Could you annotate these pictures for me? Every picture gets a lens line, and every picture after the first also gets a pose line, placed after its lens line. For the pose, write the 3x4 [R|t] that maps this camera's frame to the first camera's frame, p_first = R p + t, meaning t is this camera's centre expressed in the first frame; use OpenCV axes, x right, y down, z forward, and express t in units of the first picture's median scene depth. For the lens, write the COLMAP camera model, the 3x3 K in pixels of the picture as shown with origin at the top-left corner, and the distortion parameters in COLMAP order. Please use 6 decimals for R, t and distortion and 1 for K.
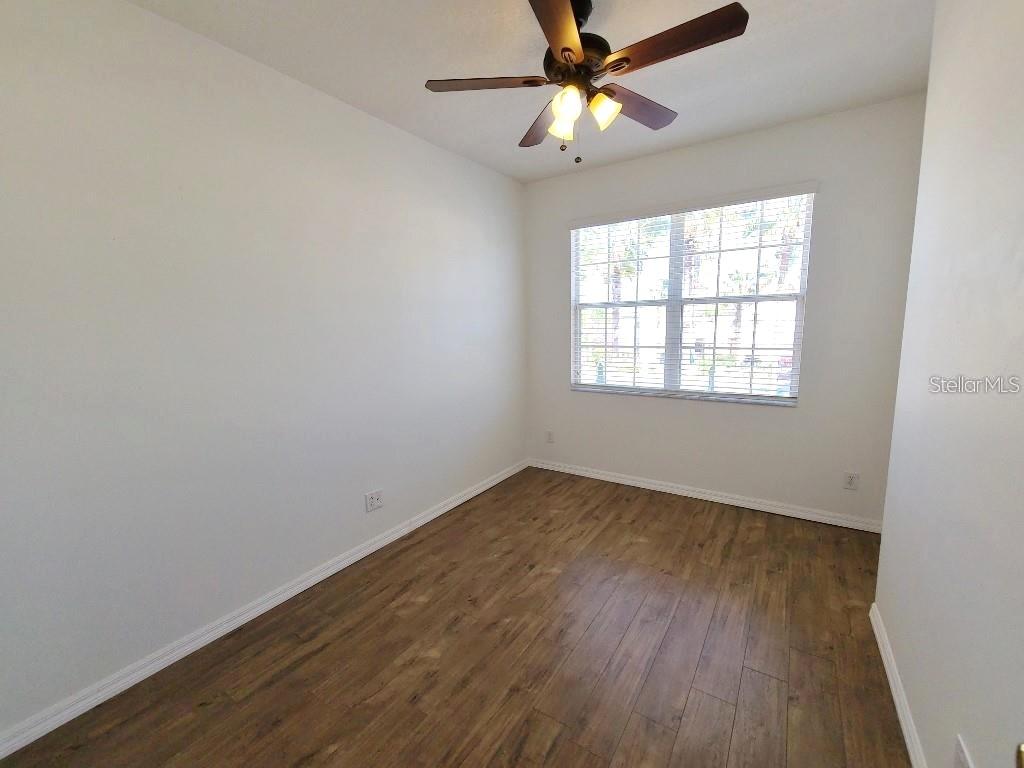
lens RADIAL K [[419.0, 0, 525.0], [0, 419.0, 389.1], [0, 0, 1]] dist [-0.004524, 0.001109]
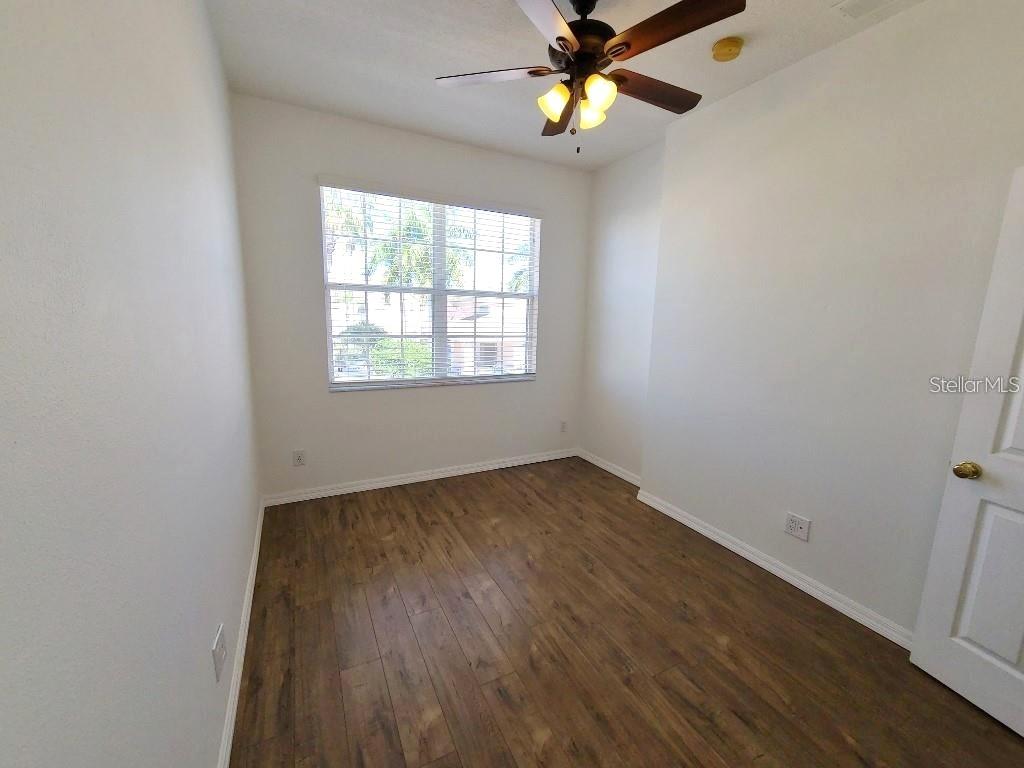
lens RADIAL K [[419.0, 0, 512.6], [0, 419.0, 387.3], [0, 0, 1]] dist [-0.004524, 0.001109]
pose [[0.490514, -0.119246, 0.863236, -0.576619], [0.094949, 0.992009, 0.083082, -0.055878], [-0.866245, 0.041211, 0.497917, 0.435153]]
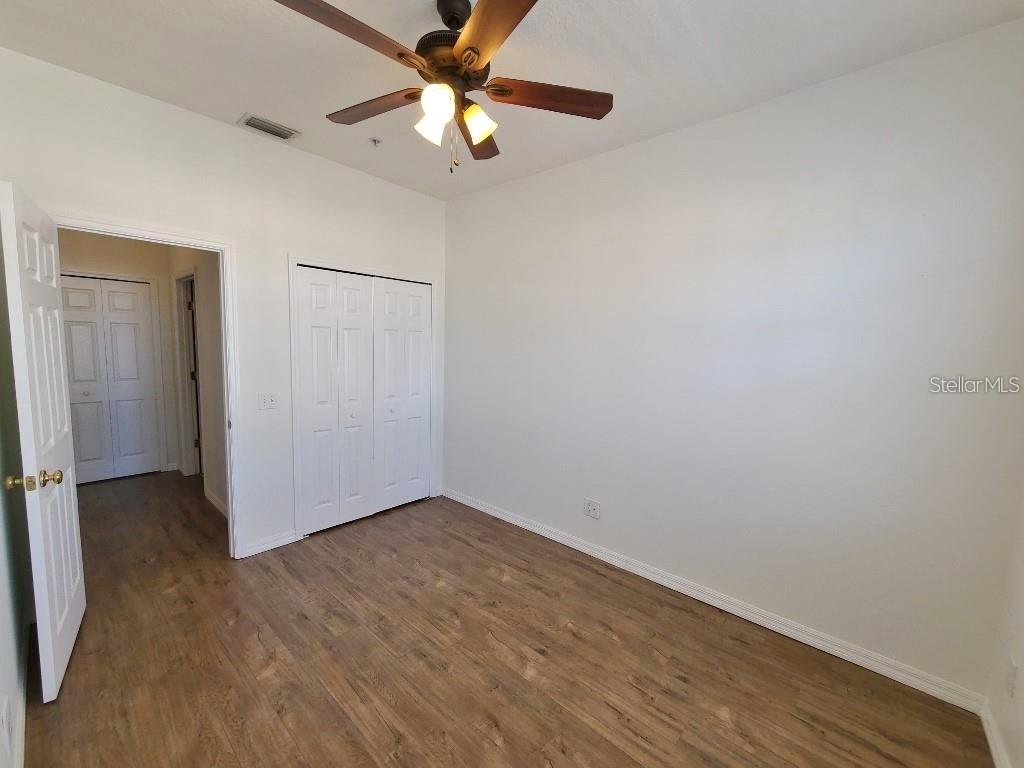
lens RADIAL K [[419.0, 0, 503.1], [0, 419.0, 384.9], [0, 0, 1]] dist [-0.004524, 0.001109]
pose [[-0.166460, 0.119434, -0.978788, 0.683450], [-0.175526, 0.973195, 0.148603, -0.159009], [0.970300, 0.196539, -0.141034, 0.865026]]
